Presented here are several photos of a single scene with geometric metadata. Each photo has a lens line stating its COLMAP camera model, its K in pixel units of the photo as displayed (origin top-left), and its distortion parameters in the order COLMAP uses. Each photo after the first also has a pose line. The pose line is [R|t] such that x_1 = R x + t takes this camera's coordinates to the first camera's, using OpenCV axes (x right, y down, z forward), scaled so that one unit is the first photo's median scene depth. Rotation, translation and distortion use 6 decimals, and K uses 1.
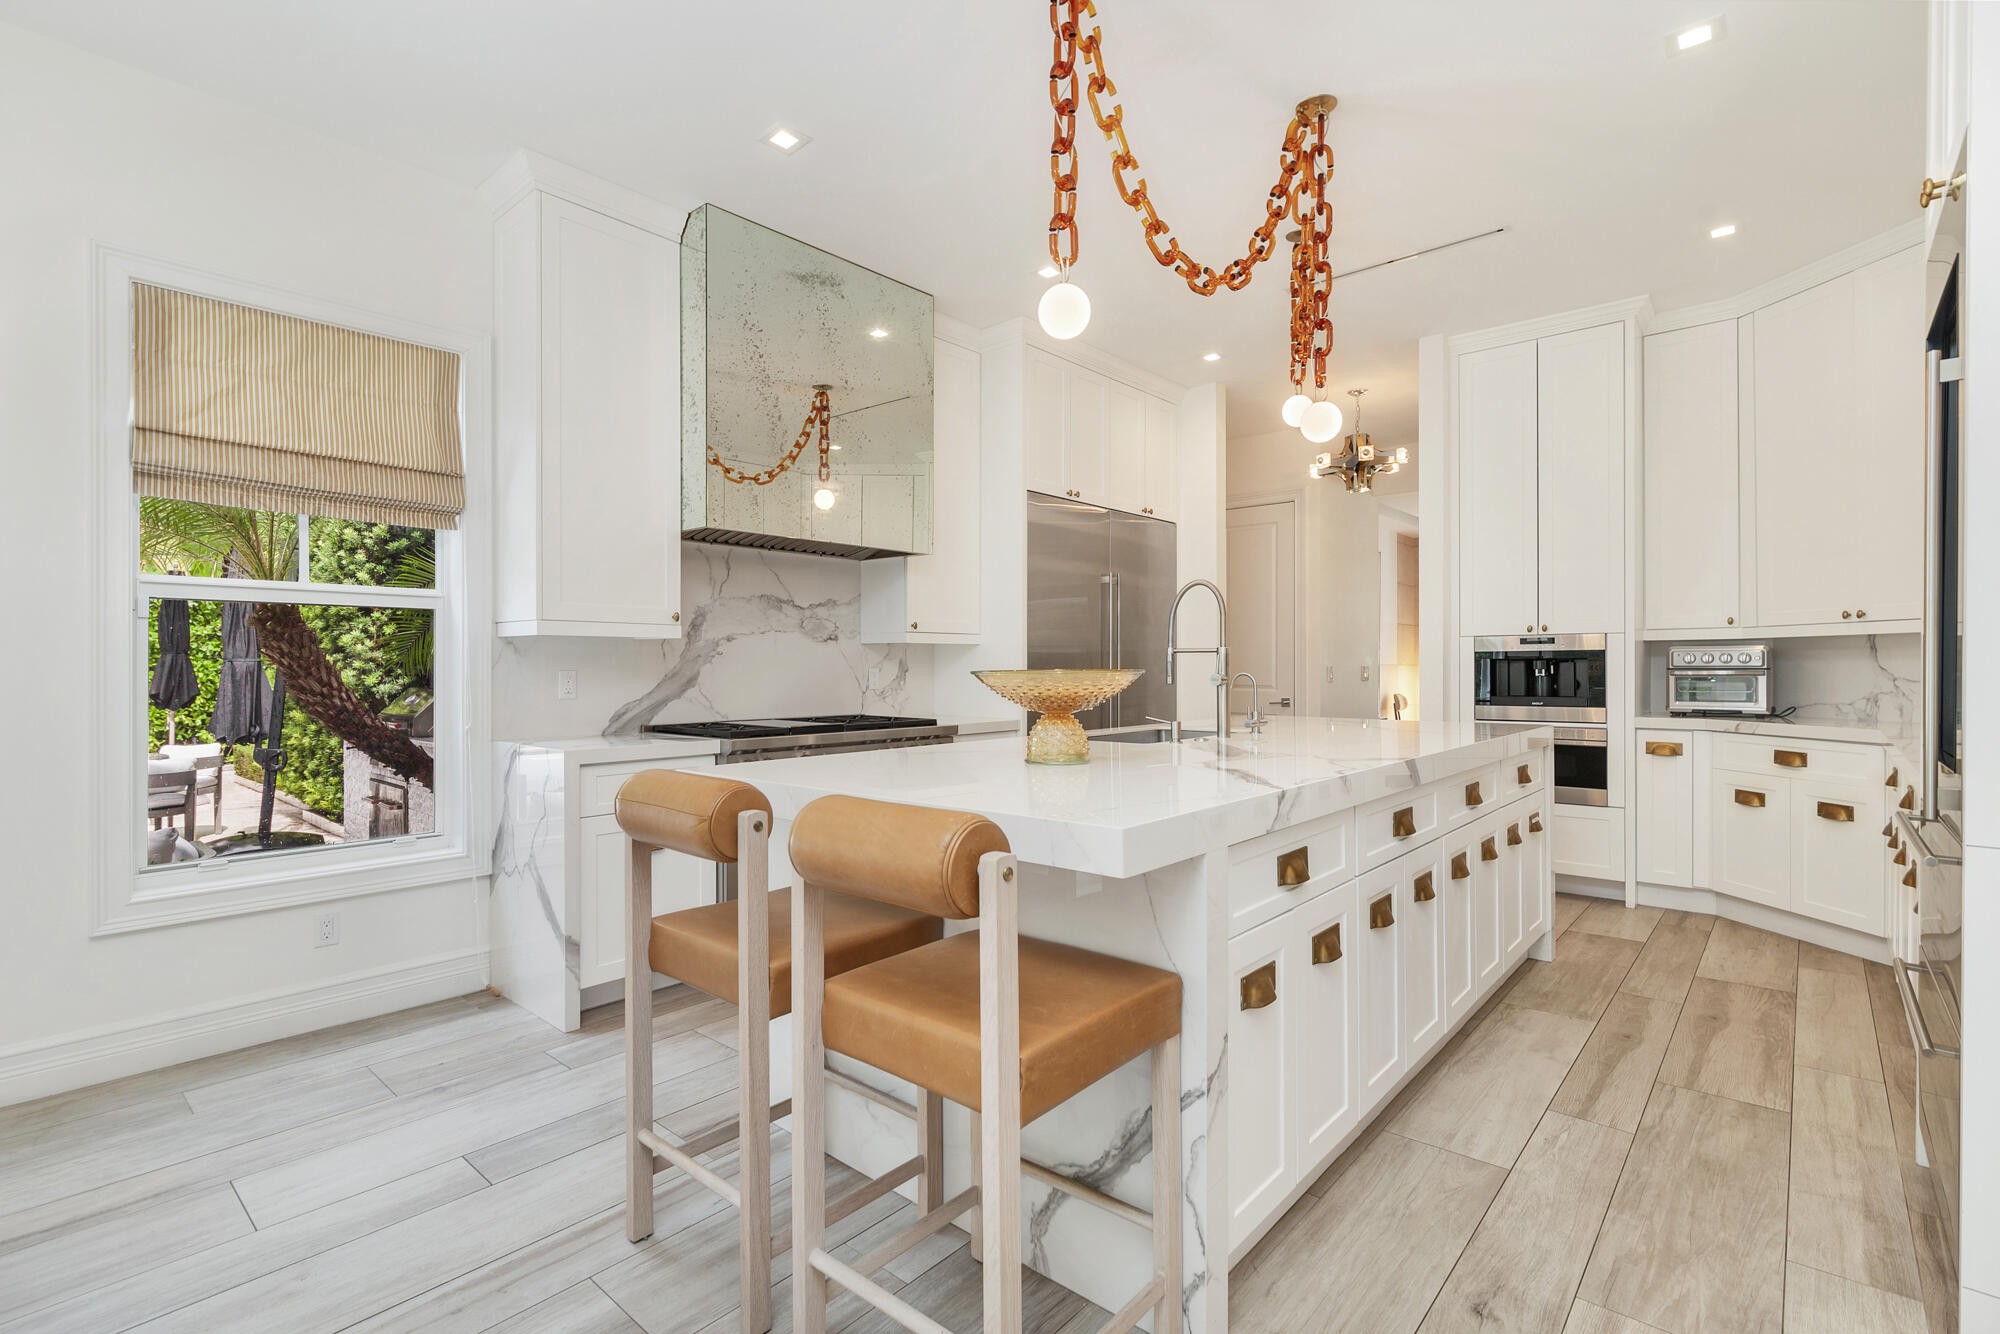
lens RADIAL K [[916.6, 0, 995.8], [0, 916.6, 673.1], [0, 0, 1]] dist [-0.002403, -0.000364]
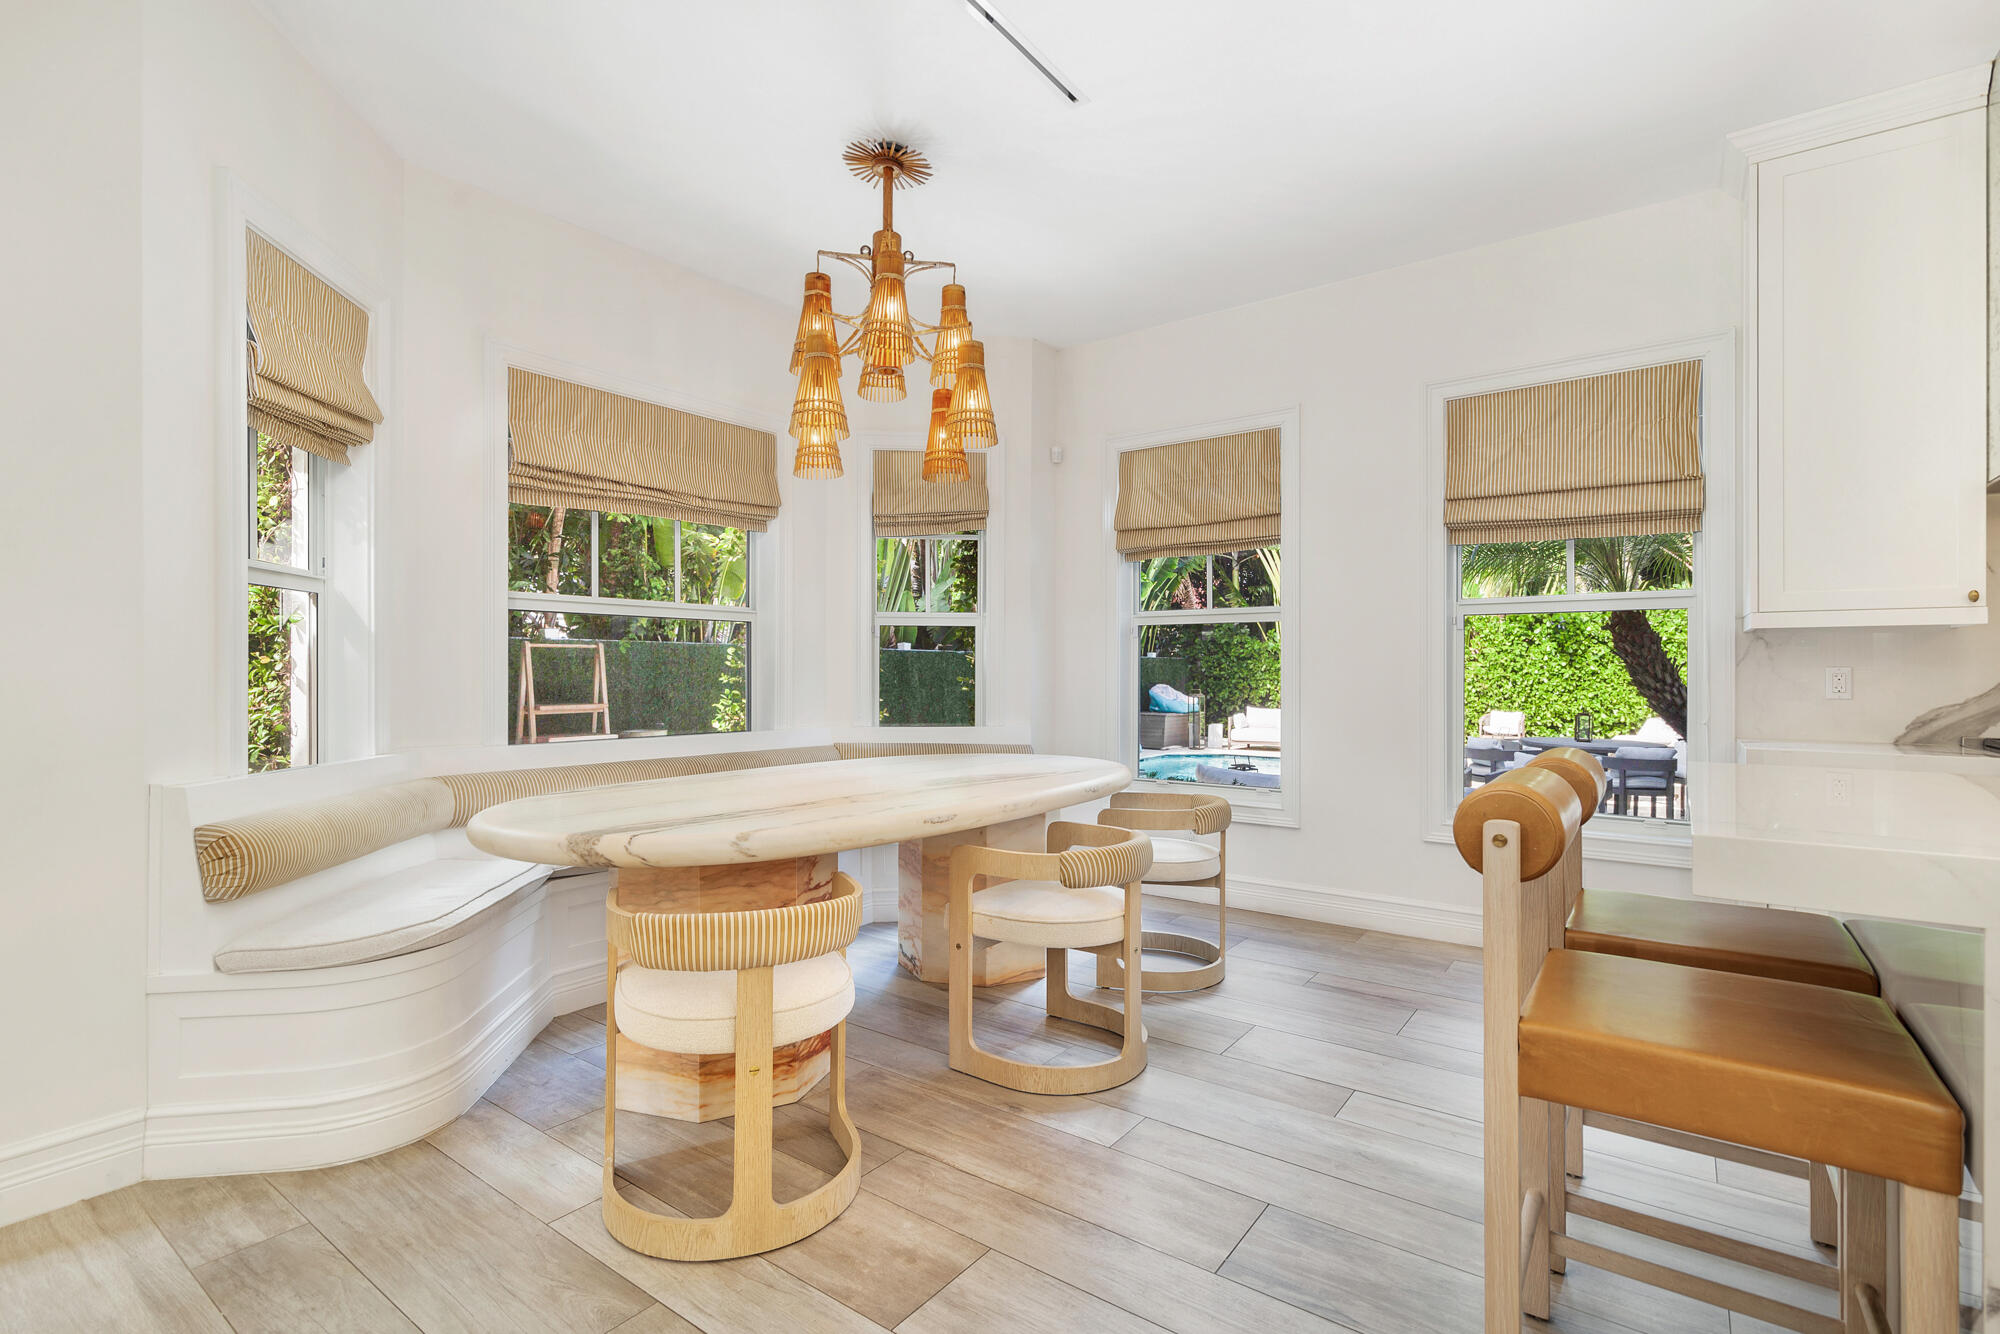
lens RADIAL K [[916.6, 0, 997.3], [0, 916.6, 664.3], [0, 0, 1]] dist [-0.002403, -0.000364]
pose [[0.087040, -0.004056, -0.996197, 0.328166], [-0.013030, 0.999902, -0.005210, 0.009741], [0.996120, 0.013434, 0.086978, 0.109153]]
